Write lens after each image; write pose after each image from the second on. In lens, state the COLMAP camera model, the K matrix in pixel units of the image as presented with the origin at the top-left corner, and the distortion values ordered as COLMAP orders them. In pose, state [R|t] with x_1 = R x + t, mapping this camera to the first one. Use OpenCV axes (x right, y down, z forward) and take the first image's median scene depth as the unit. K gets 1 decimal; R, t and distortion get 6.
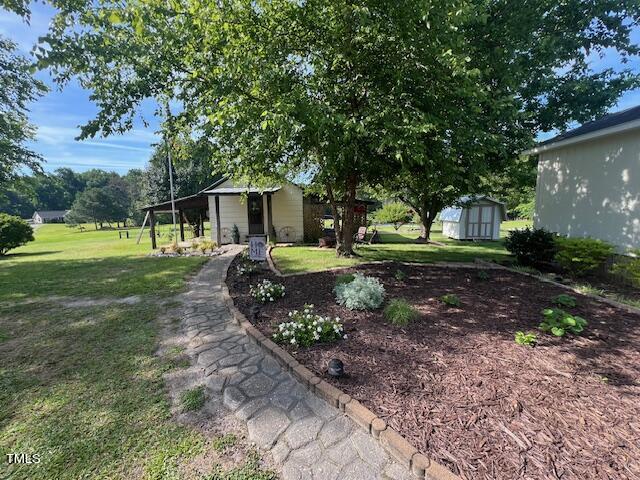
lens RADIAL K [[254.9, 0, 319.2], [0, 254.9, 238.4], [0, 0, 1]] dist [-0.000568, 0.000084]
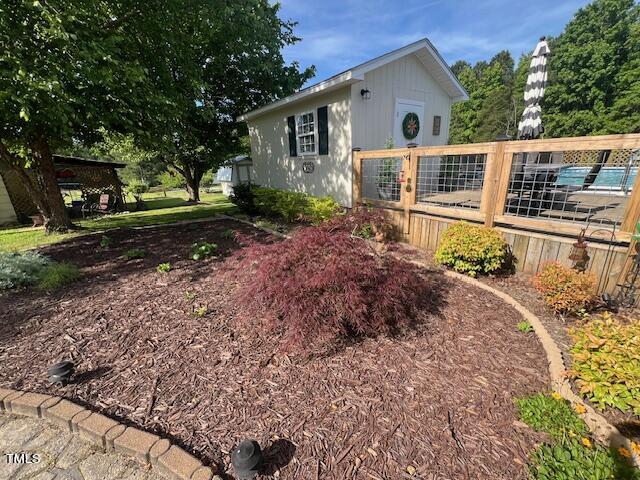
lens RADIAL K [[254.9, 0, 319.2], [0, 254.9, 238.4], [0, 0, 1]] dist [-0.000568, 0.000084]
pose [[0.769301, -0.206406, 0.604626, 0.245273], [0.115308, 0.975690, 0.186367, 0.031351], [-0.628395, -0.073654, 0.774400, -0.203379]]
